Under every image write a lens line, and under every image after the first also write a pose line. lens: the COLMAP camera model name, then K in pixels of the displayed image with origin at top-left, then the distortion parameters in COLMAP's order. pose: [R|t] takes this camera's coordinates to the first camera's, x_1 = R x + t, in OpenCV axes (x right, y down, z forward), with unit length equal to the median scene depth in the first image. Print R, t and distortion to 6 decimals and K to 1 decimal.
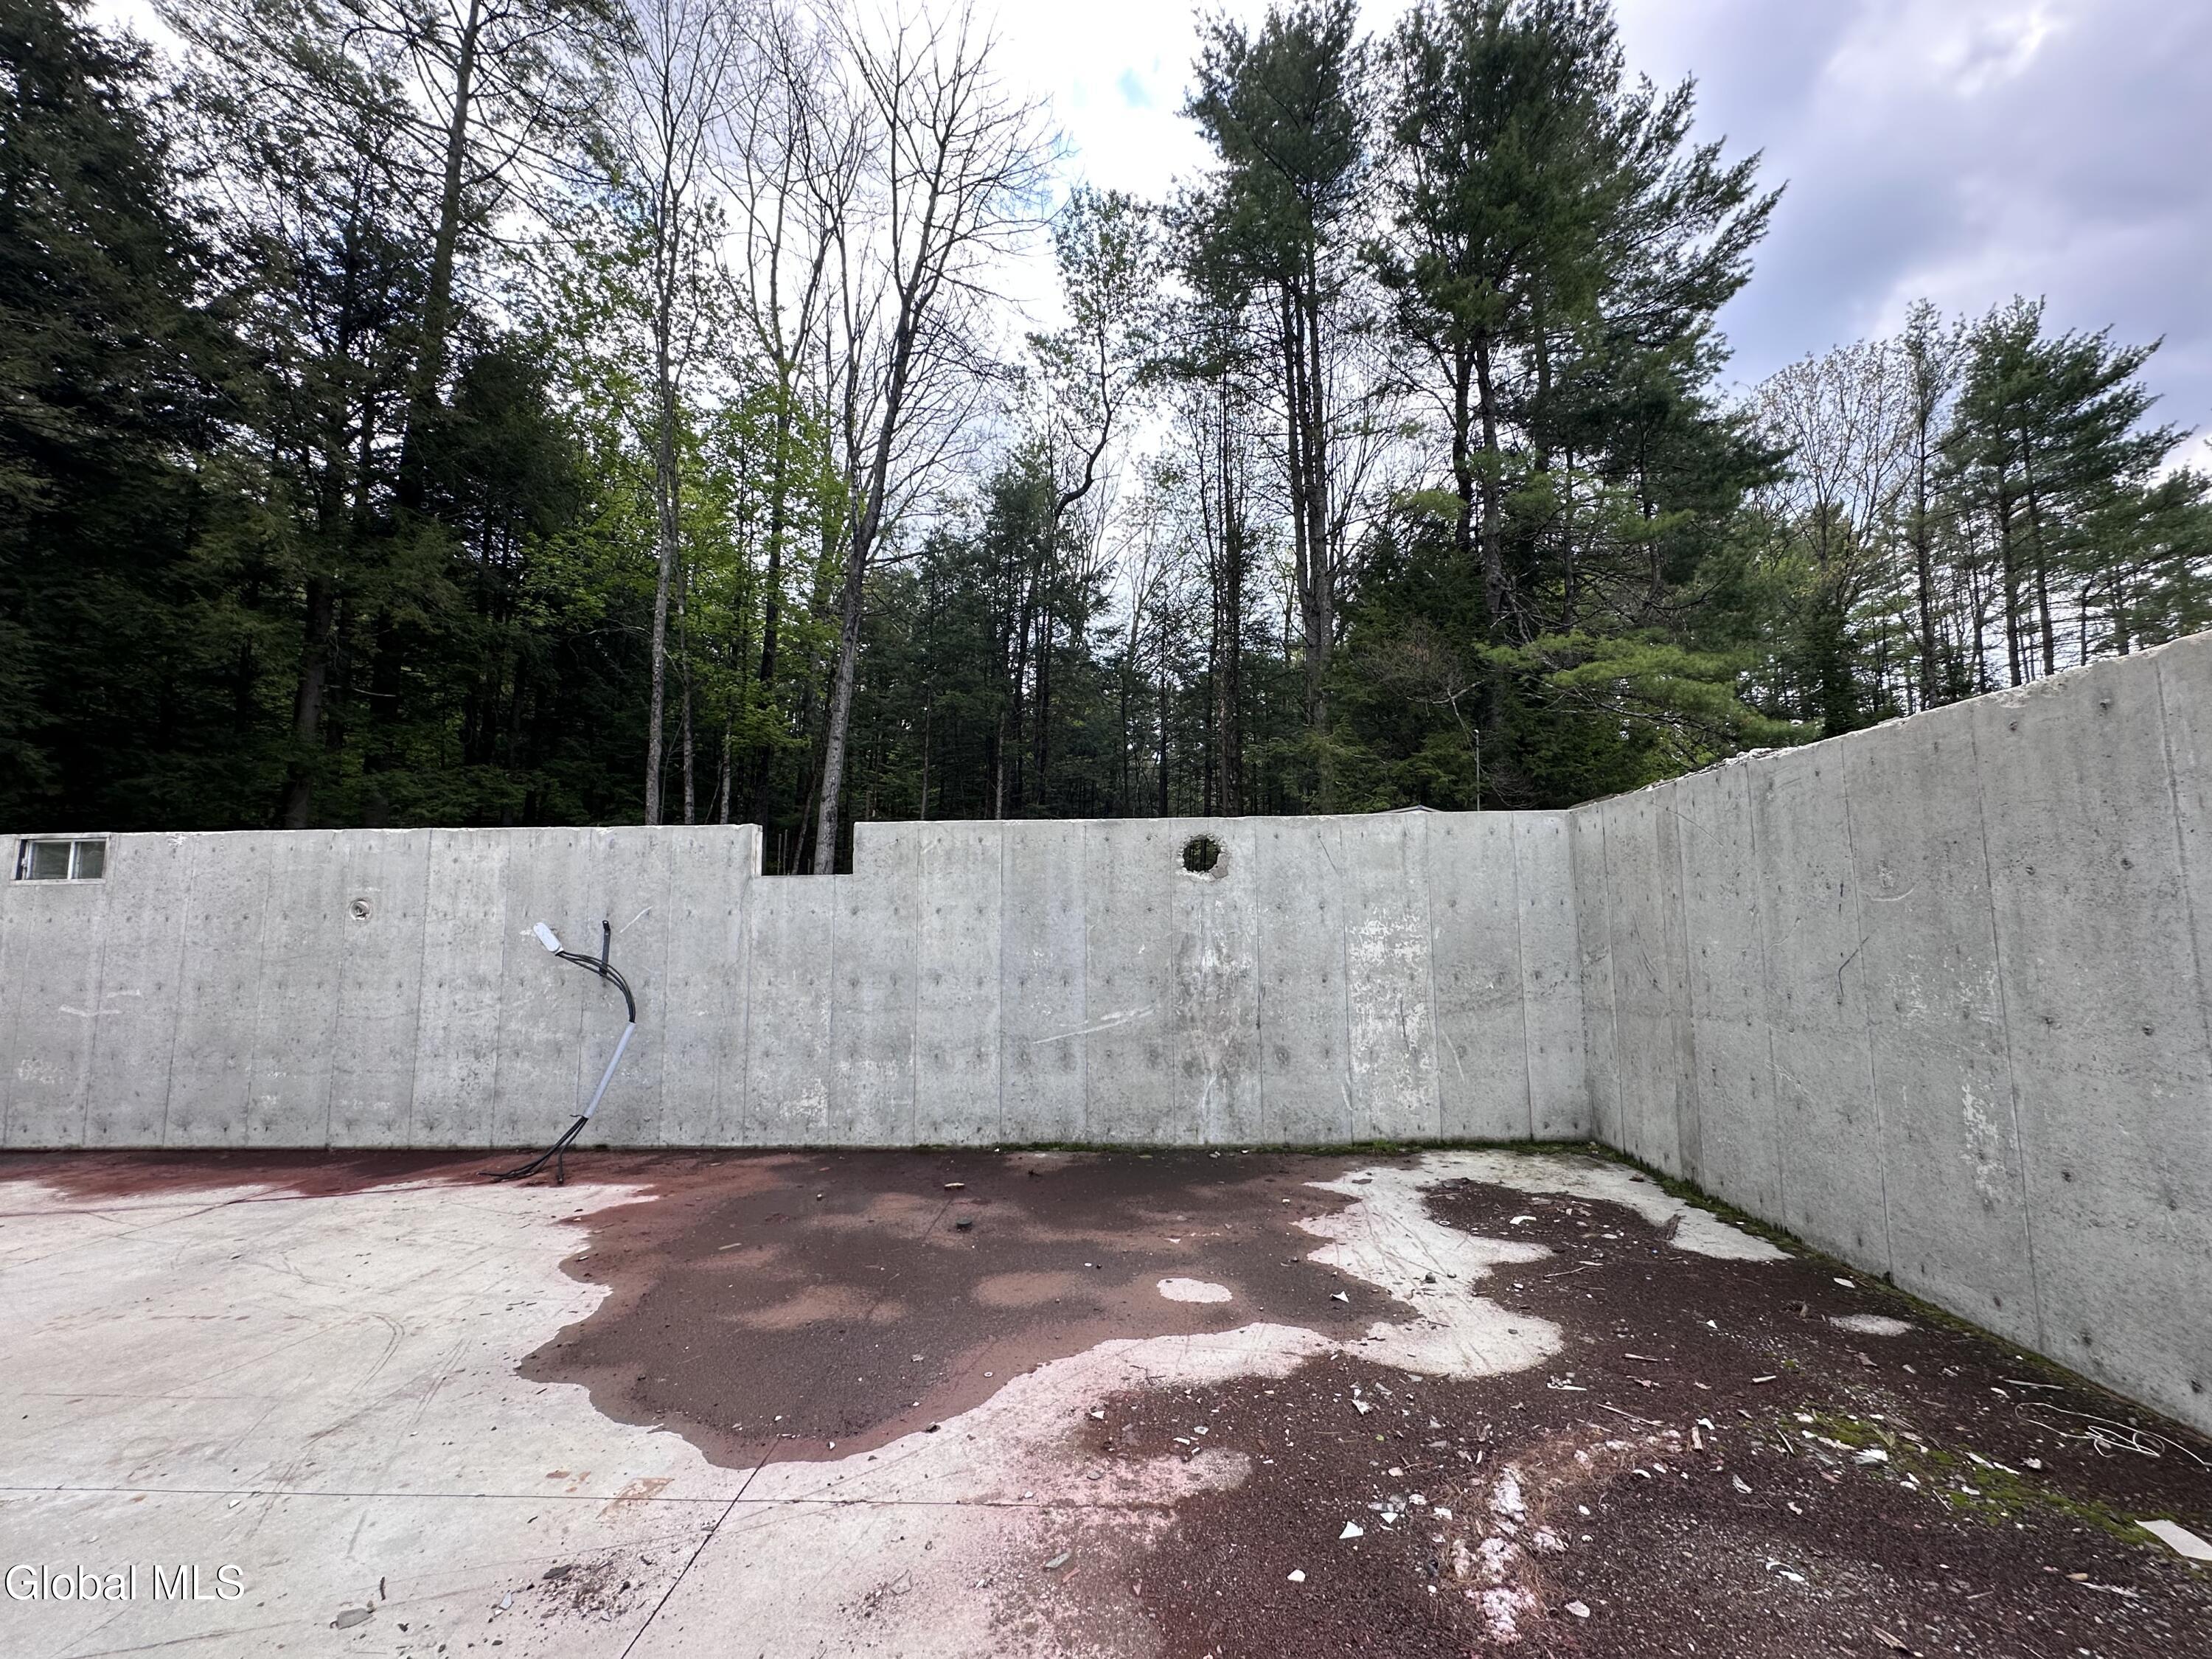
lens RADIAL K [[887.8, 0, 1107.9], [0, 887.8, 827.2], [0, 0, 1]] dist [-0.003184, 0.000545]
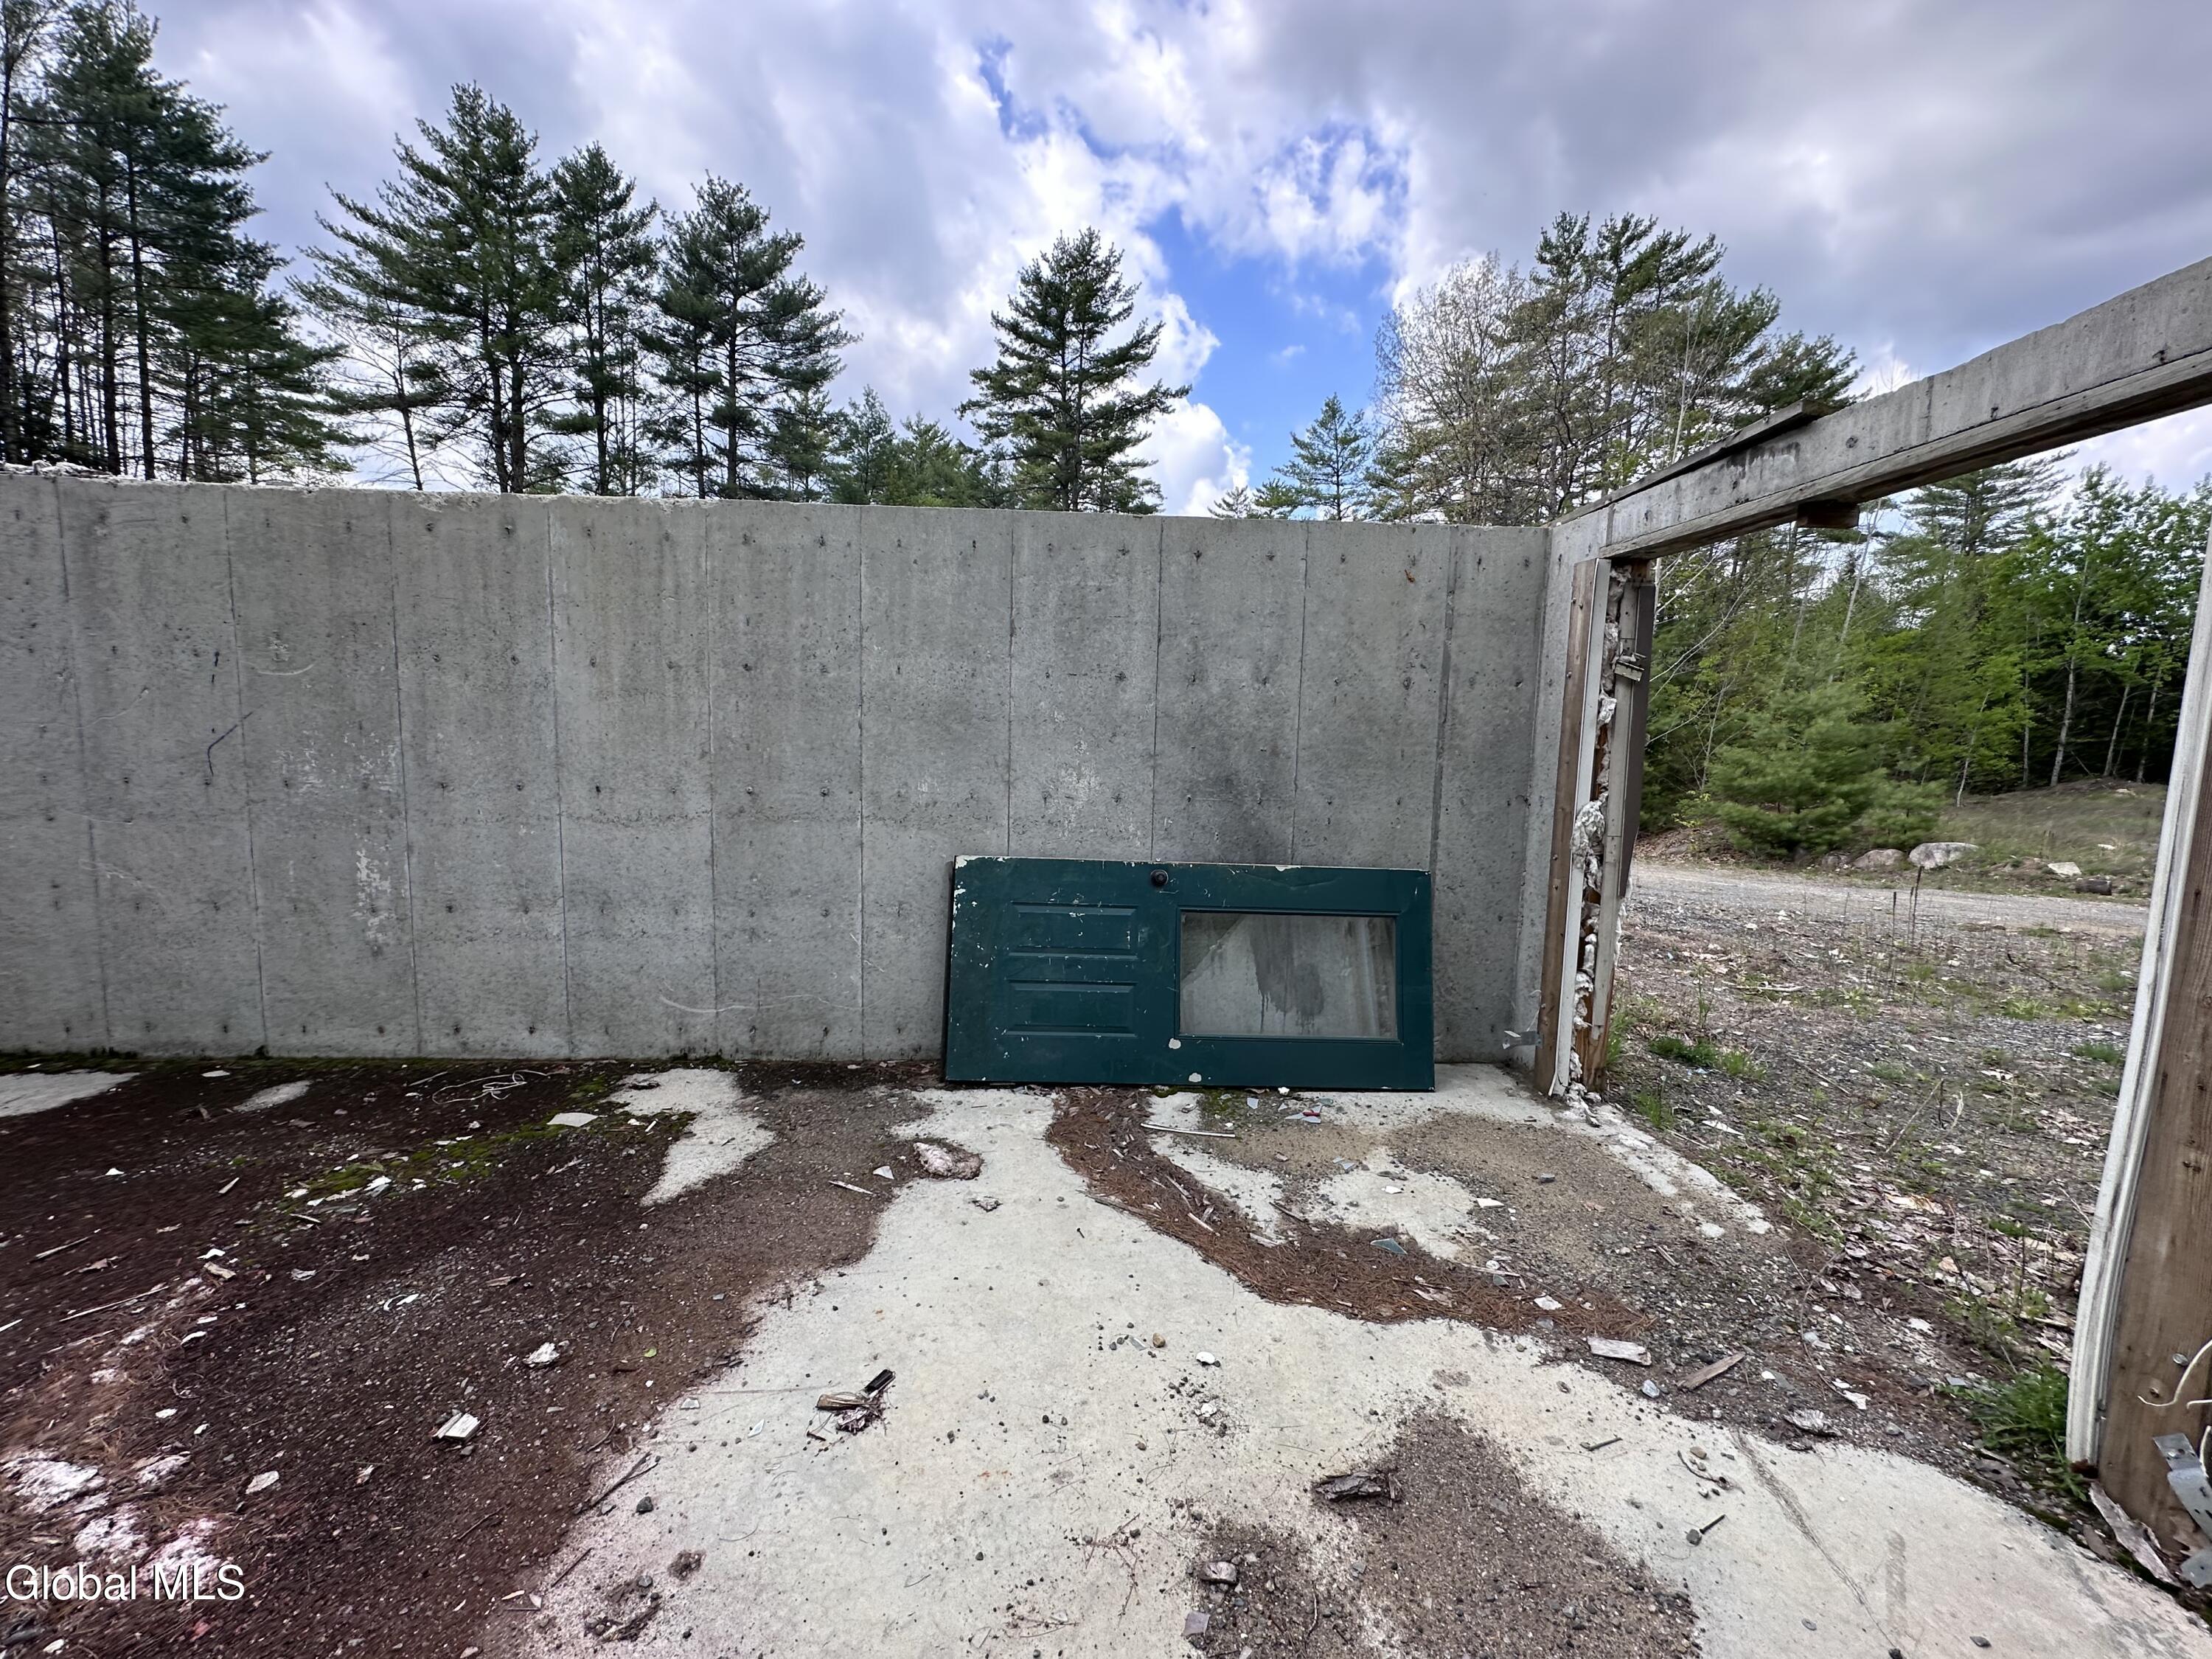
lens RADIAL K [[887.8, 0, 1106.1], [0, 887.8, 831.1], [0, 0, 1]] dist [-0.003184, 0.000545]
pose [[-0.101556, -0.105246, 0.989247, -0.209458], [-0.139233, 0.986105, 0.090618, 0.044213], [-0.985038, -0.128533, -0.114799, 0.235651]]
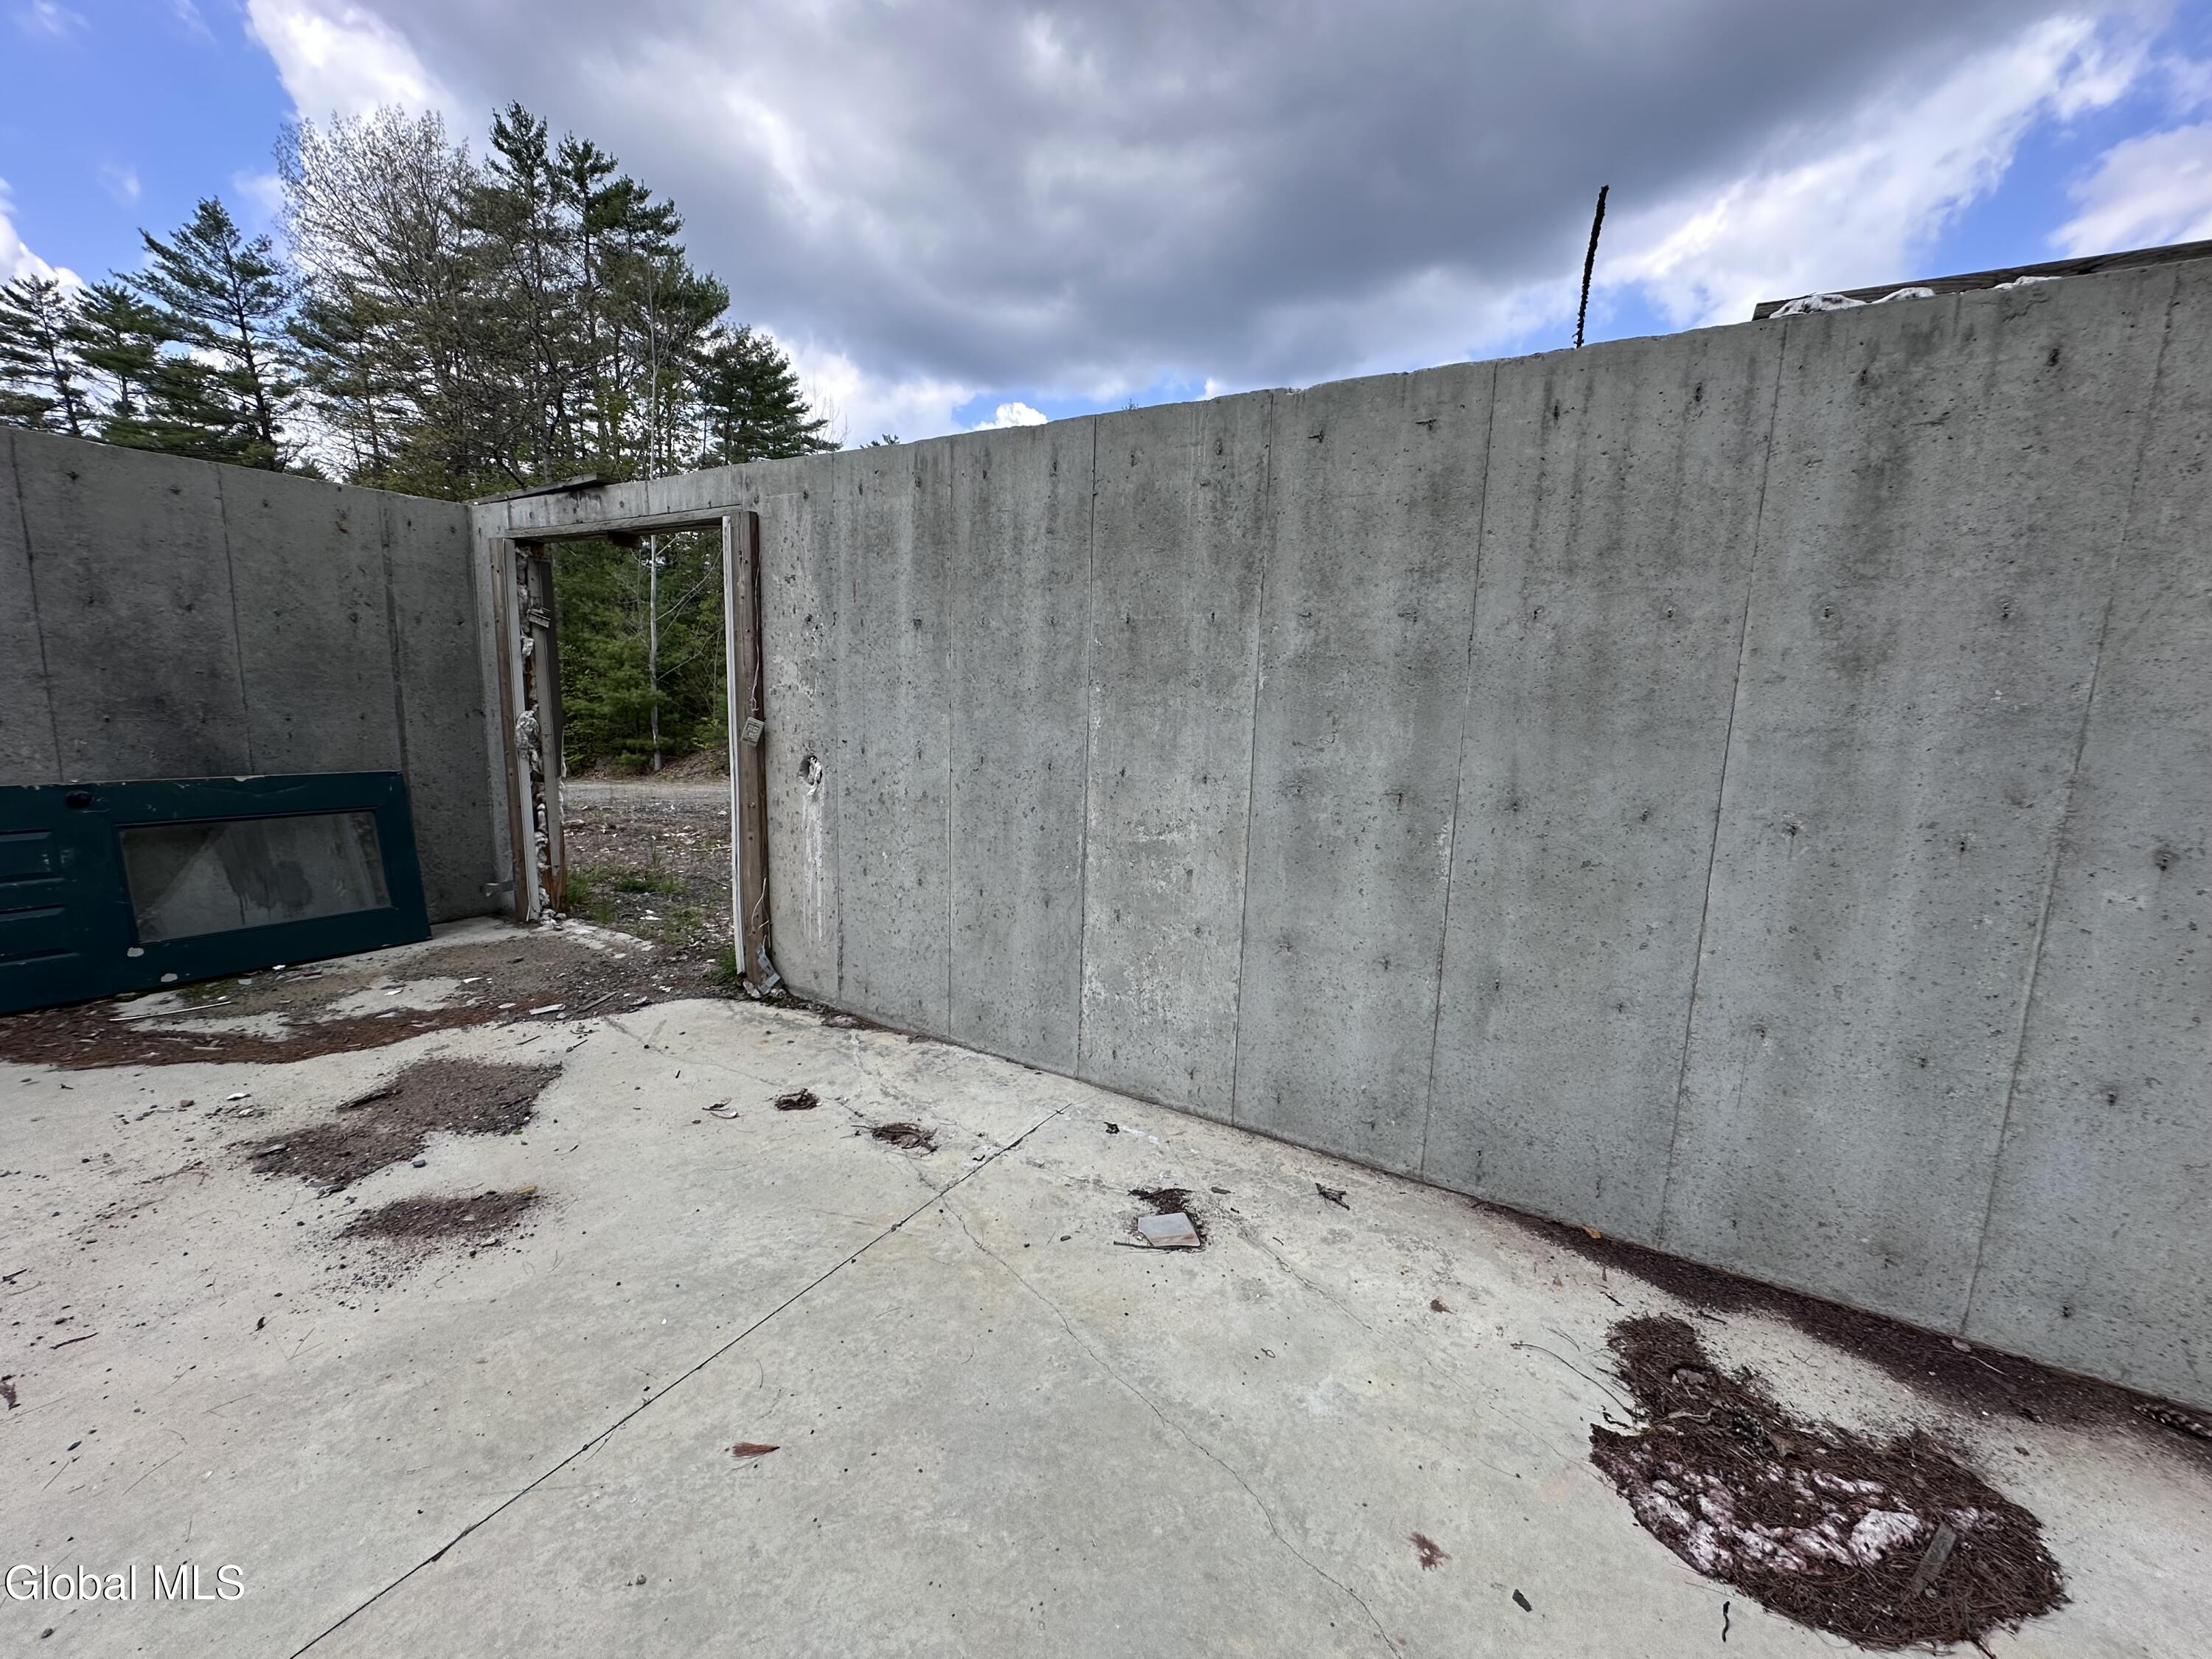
lens RADIAL K [[887.8, 0, 1108.2], [0, 887.8, 831.6], [0, 0, 1]] dist [-0.003184, 0.000545]
pose [[-0.884639, -0.093815, 0.456742, -0.839476], [-0.081004, 0.995577, 0.047599, 0.079021], [-0.459187, 0.005110, -0.888325, 0.448676]]
